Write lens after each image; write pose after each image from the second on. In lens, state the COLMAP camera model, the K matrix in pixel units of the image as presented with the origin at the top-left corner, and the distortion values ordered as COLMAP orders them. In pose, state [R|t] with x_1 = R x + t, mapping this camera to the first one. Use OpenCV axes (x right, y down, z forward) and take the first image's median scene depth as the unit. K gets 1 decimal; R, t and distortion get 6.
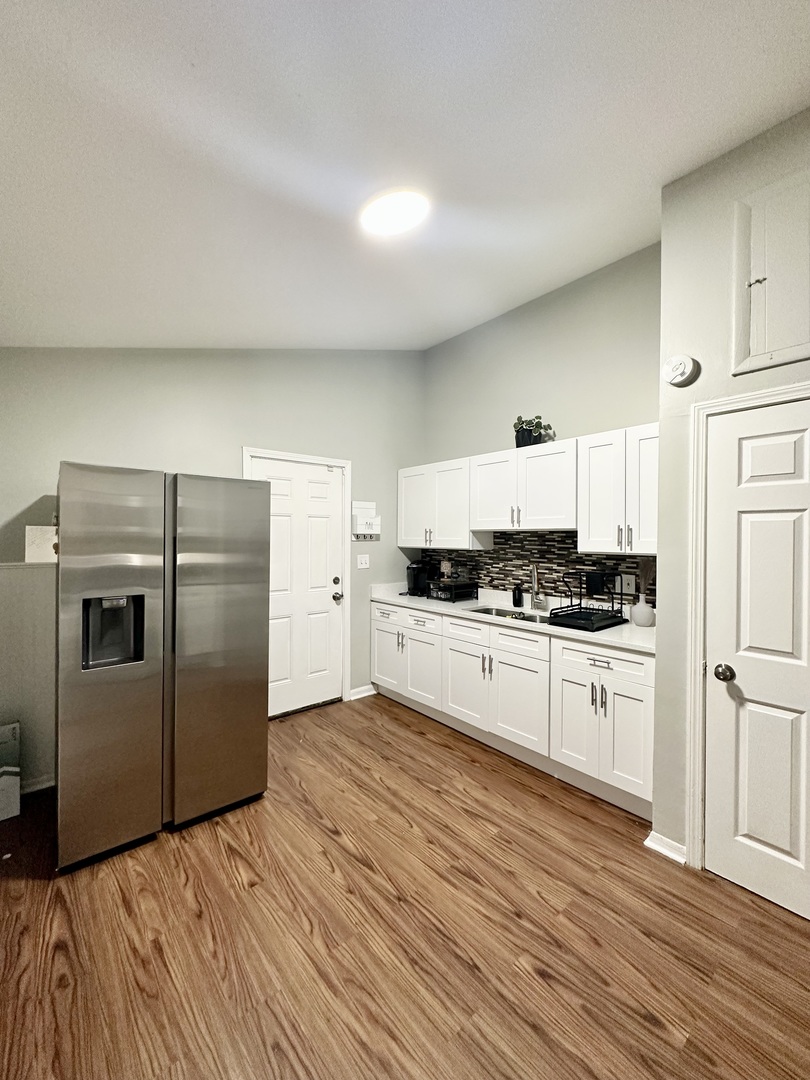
lens RADIAL K [[432.2, 0, 402.0], [0, 432.2, 538.5], [0, 0, 1]] dist [-0.002834, -0.000411]
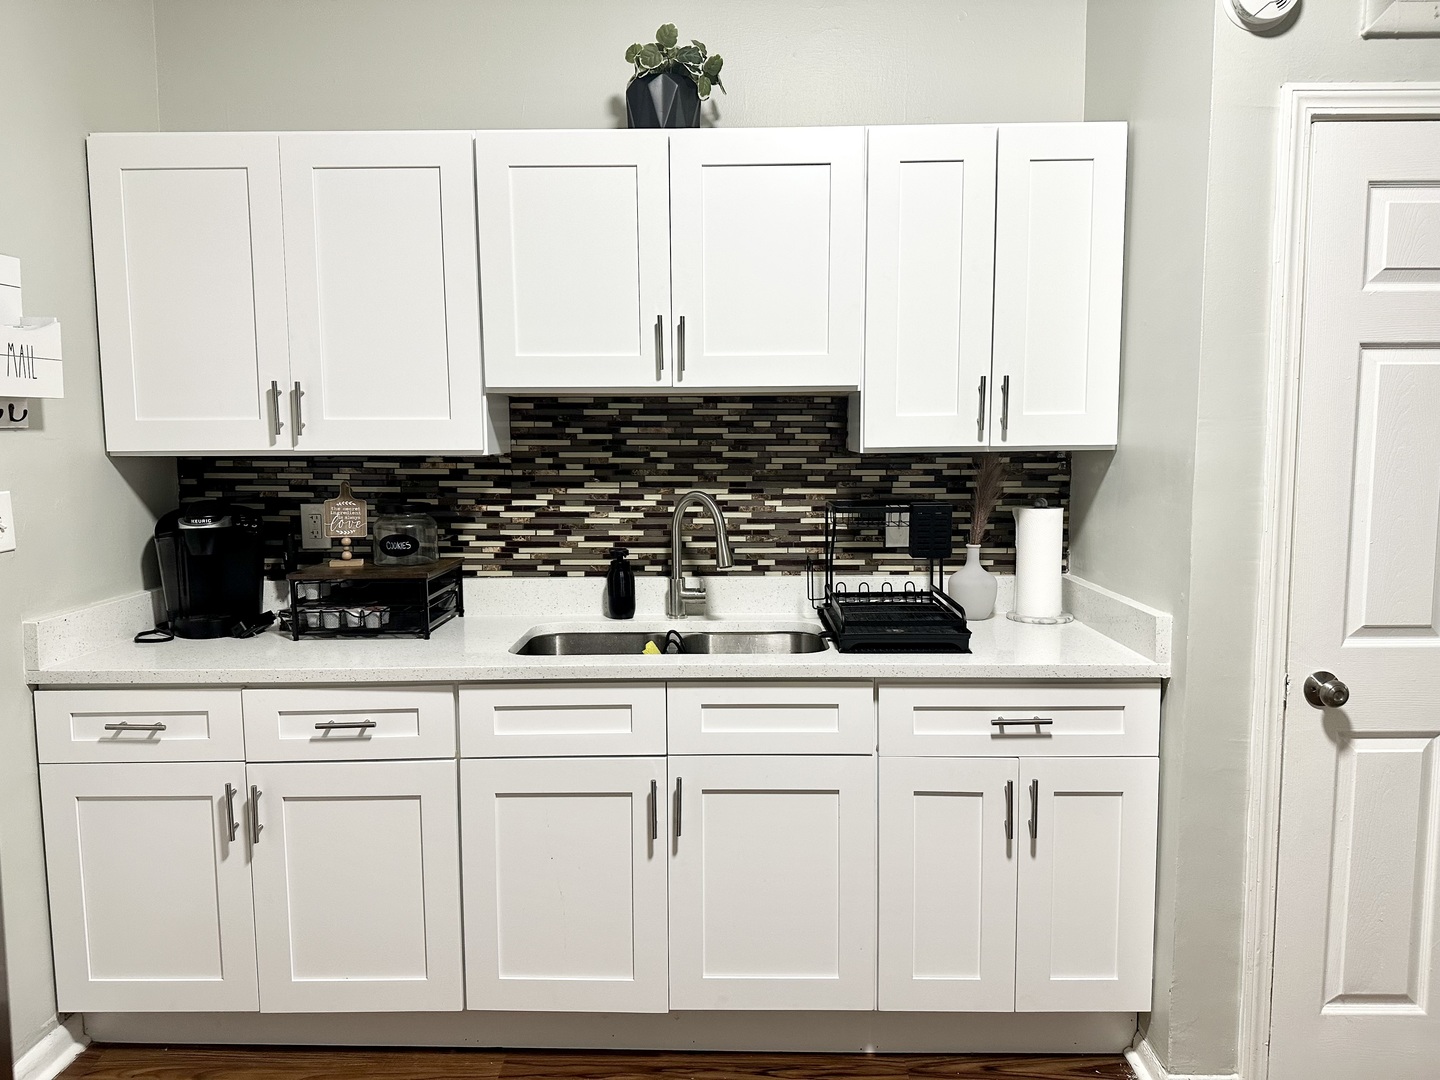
lens RADIAL K [[978.7, 0, 721.8], [0, 978.7, 534.6], [0, 0, 1]] dist [0.025147, -0.026424]
pose [[0.651140, -0.084020, 0.754293, -0.258600], [0.010943, 0.994789, 0.101362, 0.014465], [-0.758879, -0.057746, 0.648666, 0.440050]]
